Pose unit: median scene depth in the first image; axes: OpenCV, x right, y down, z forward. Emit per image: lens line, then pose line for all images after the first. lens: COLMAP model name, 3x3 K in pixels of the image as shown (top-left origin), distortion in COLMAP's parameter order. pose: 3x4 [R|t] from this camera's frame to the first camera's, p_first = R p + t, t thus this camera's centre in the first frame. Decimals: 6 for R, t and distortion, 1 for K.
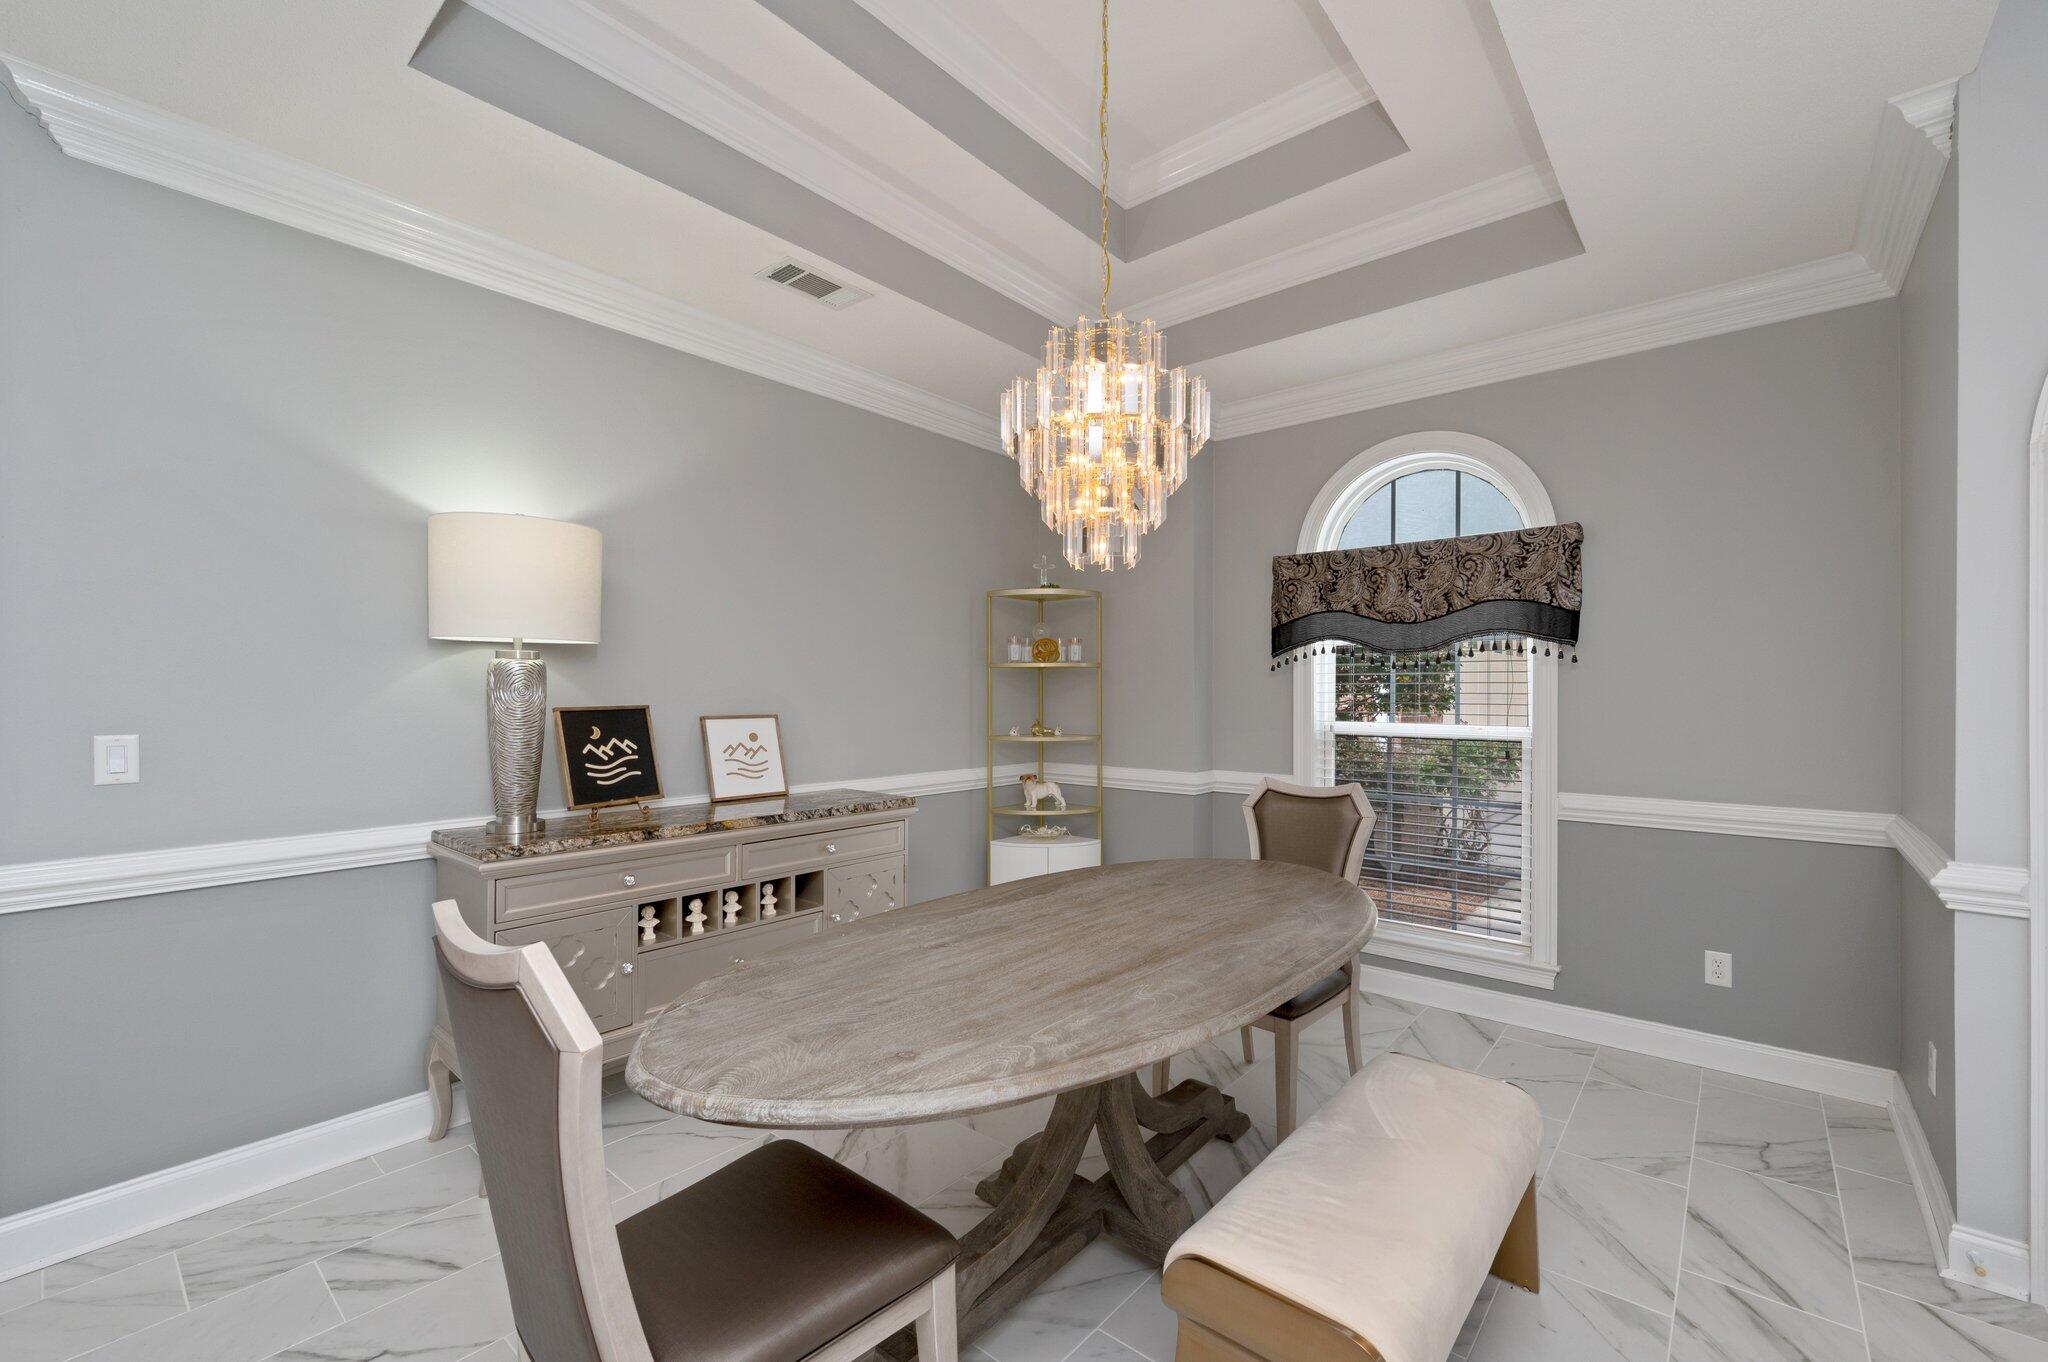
lens RADIAL K [[843.7, 0, 1028.9], [0, 843.7, 686.5], [0, 0, 1]] dist [0.001031, 0.000093]
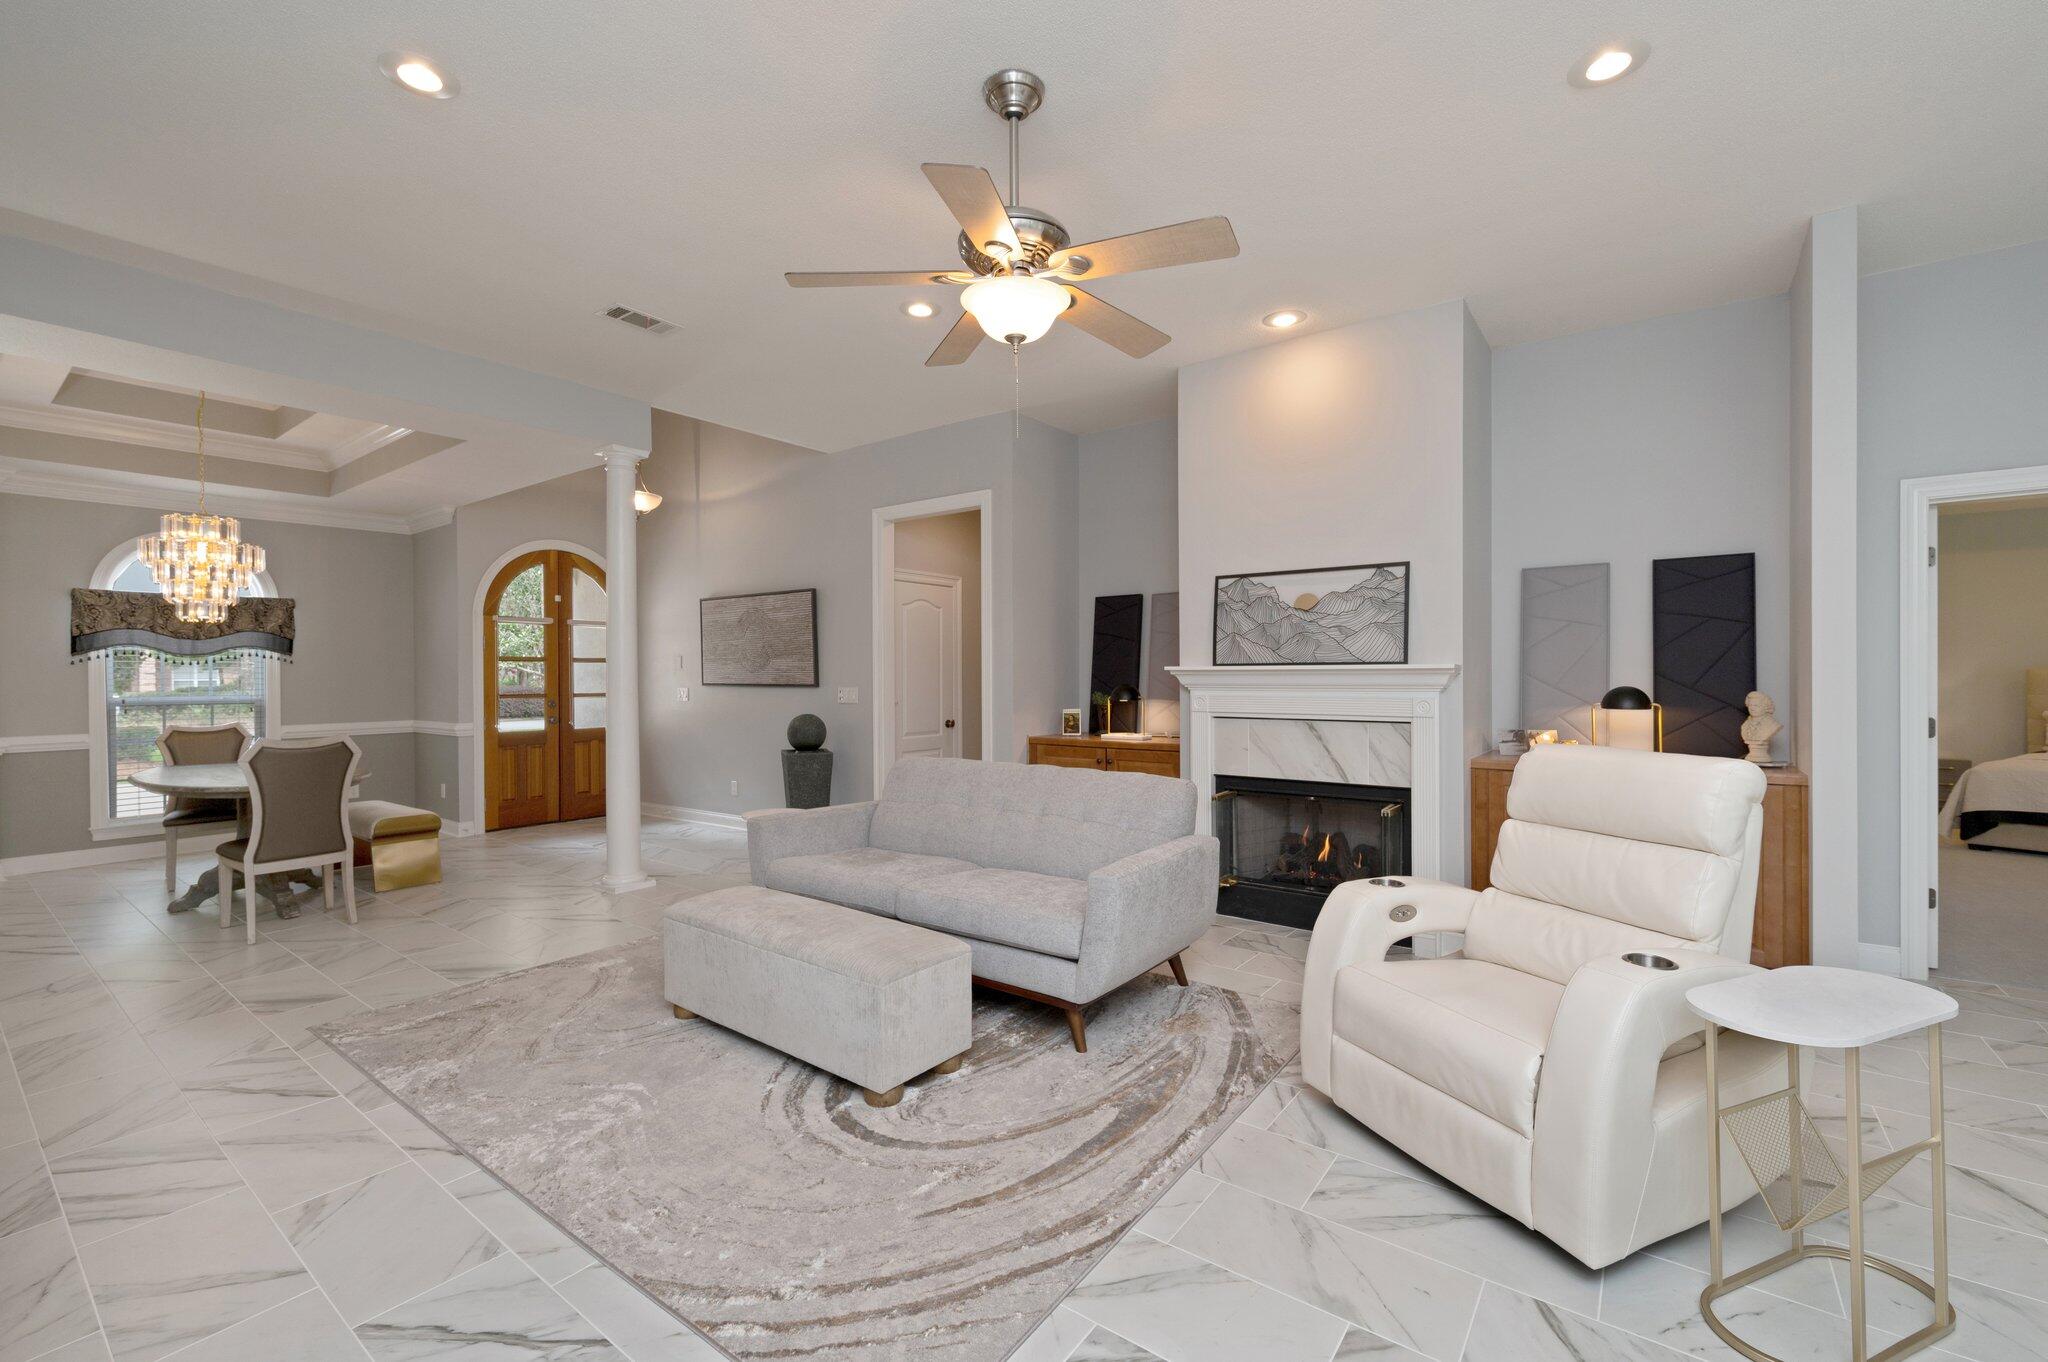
lens RADIAL K [[870.8, 0, 1013.7], [0, 870.8, 682.6], [0, 0, 1]] dist [0.000429, 0.000311]
pose [[-0.042457, -0.011543, 0.999032, -1.611042], [-0.000847, 0.999933, 0.011518, -0.007716], [-0.999098, -0.000357, -0.042464, -0.719187]]
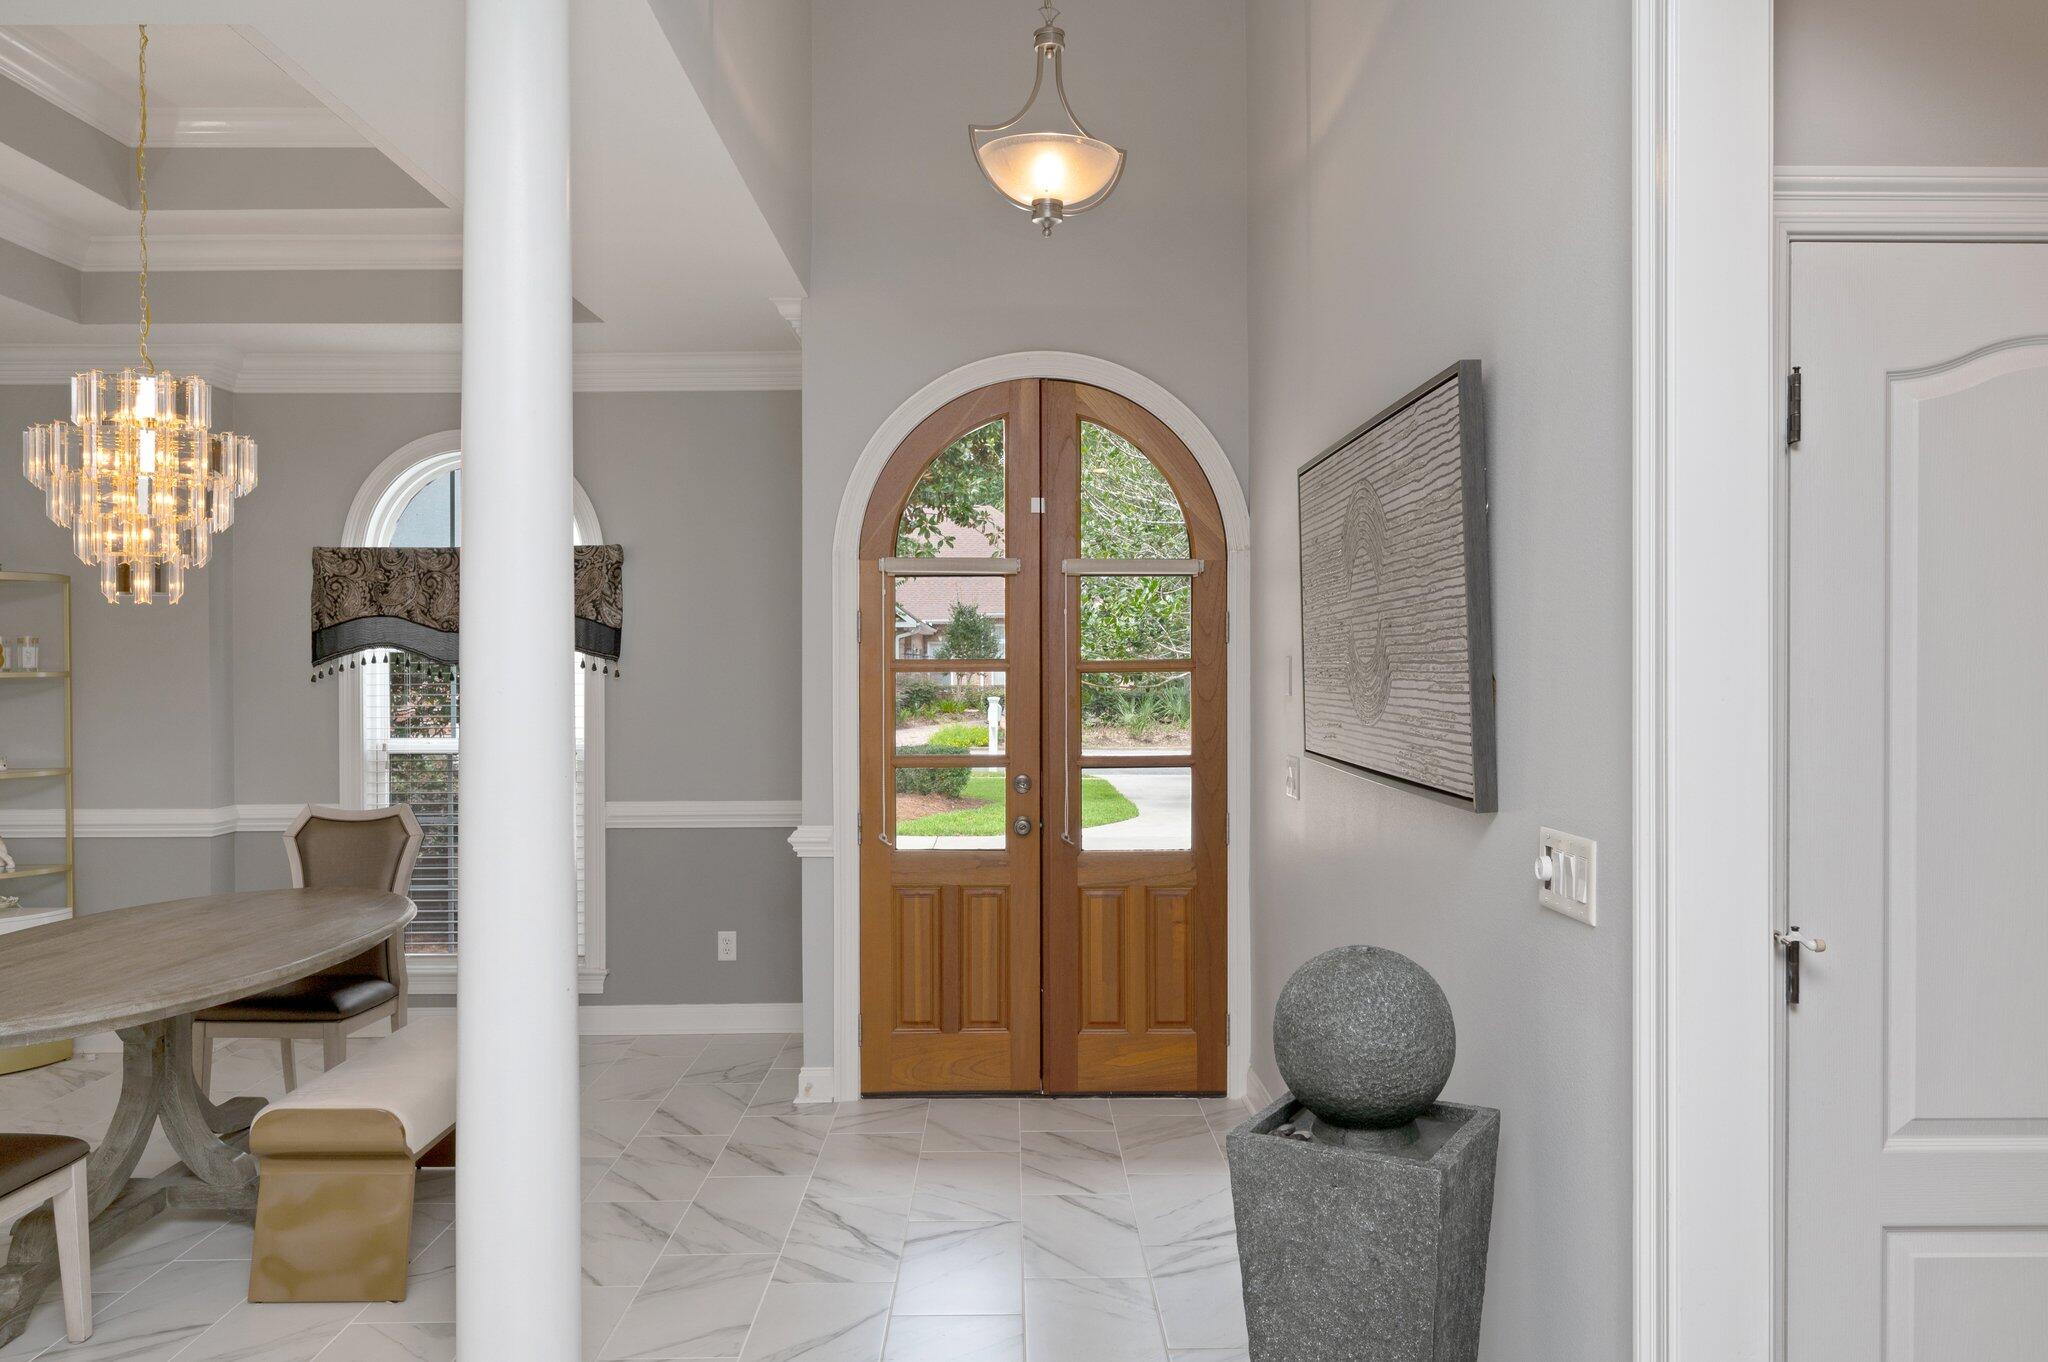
lens RADIAL K [[1571.3, 0, 1024.0], [0, 1571.3, 681.0], [0, 0, 1]] dist [-0.003149, 0.001562]
pose [[0.754487, -0.010895, 0.656224, -0.251887], [0.000710, 0.999875, 0.015784, -0.053639], [-0.656314, -0.011443, 0.754401, -0.798594]]
